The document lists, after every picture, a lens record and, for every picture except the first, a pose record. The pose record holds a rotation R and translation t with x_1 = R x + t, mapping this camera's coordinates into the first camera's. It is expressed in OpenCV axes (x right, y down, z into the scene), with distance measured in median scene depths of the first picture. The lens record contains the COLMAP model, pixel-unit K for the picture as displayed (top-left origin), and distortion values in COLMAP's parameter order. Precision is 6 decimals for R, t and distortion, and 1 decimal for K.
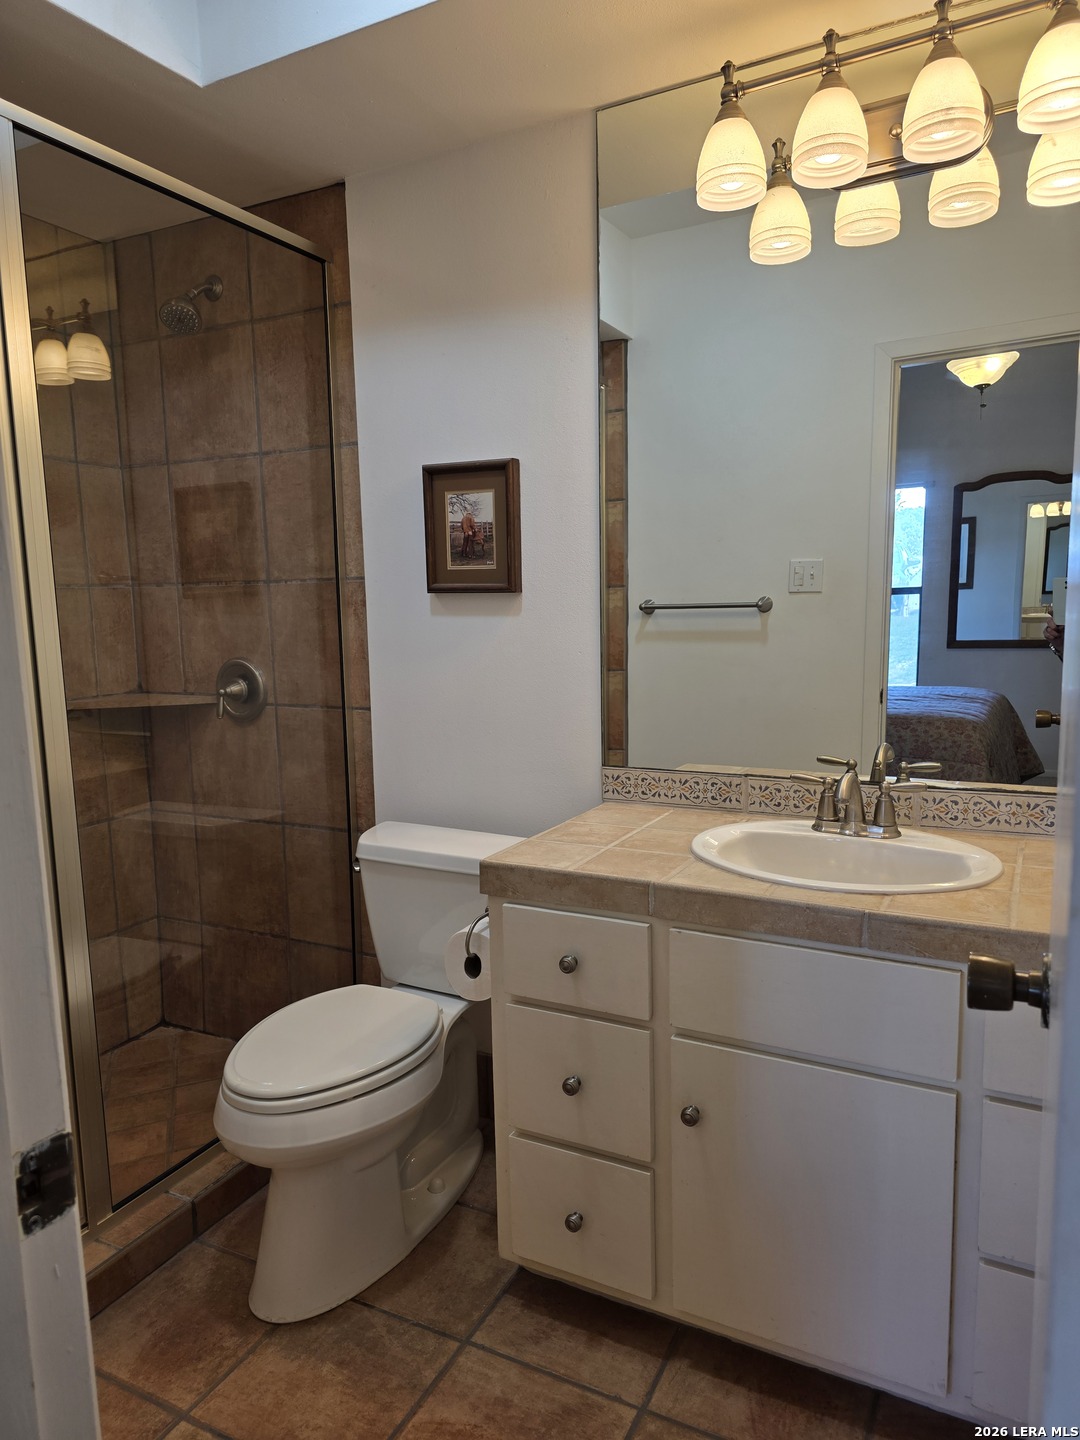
lens RADIAL K [[958.3, 0, 563.0], [0, 958.3, 722.4], [0, 0, 1]] dist [0.057704, -0.049423]
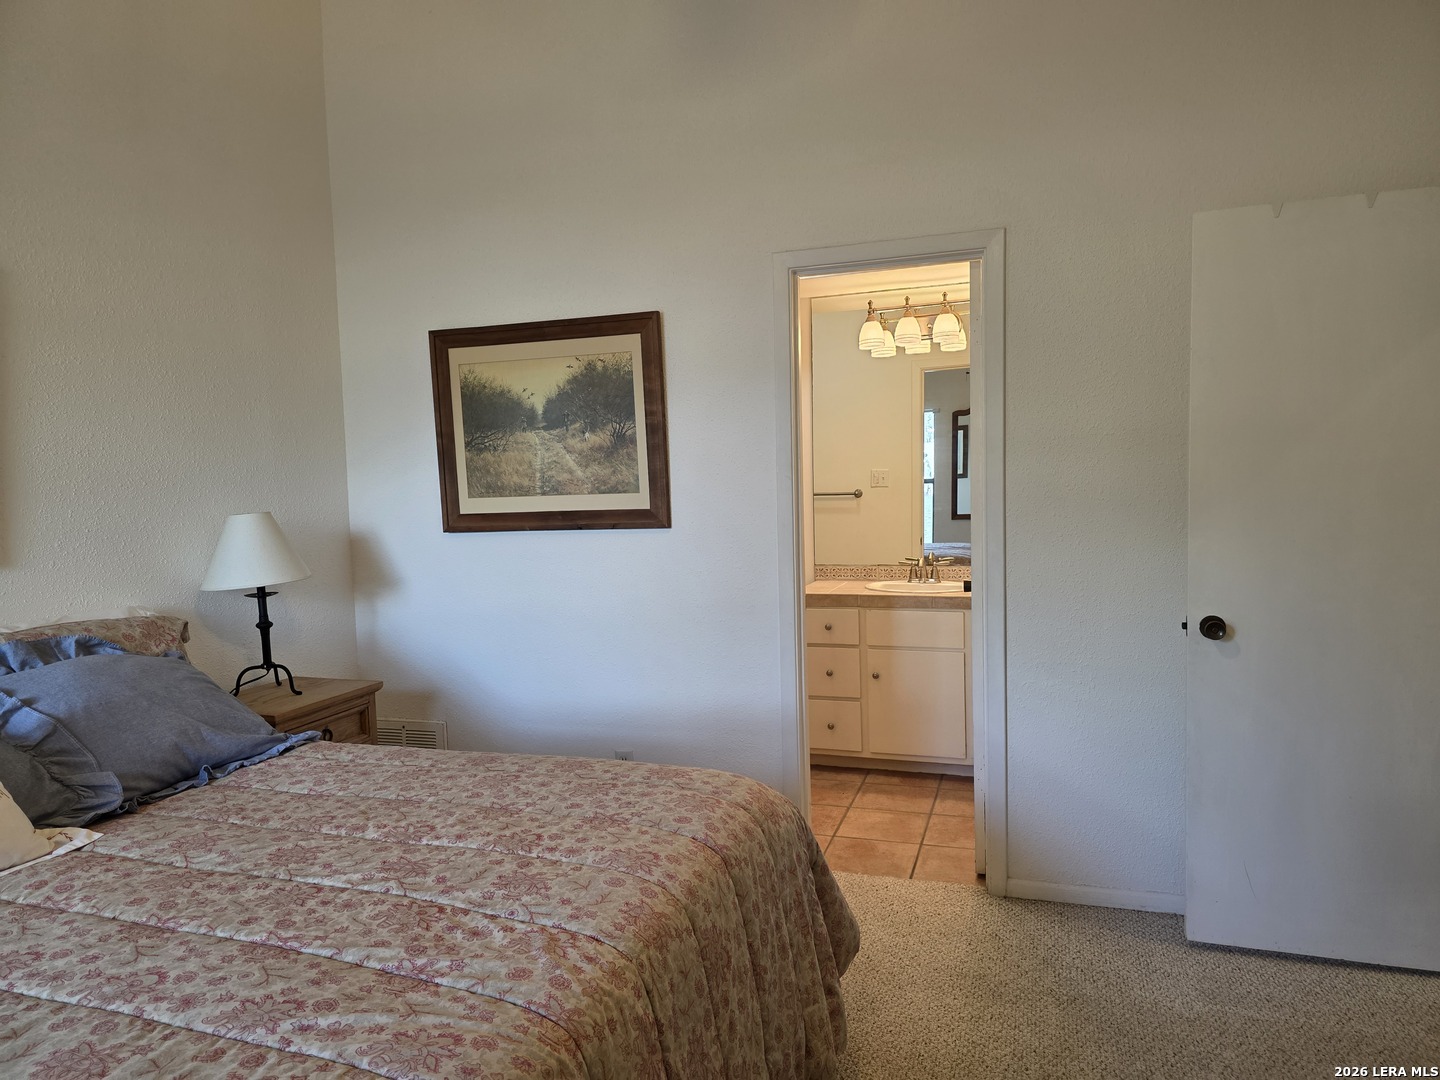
lens RADIAL K [[958.3, 0, 724.5], [0, 958.3, 542.5], [0, 0, 1]] dist [0.057704, -0.049423]
pose [[0.989126, -0.016047, 0.146190, -0.310349], [0.025251, 0.997798, -0.061324, 0.076681], [-0.144884, 0.064349, 0.987354, -0.762680]]
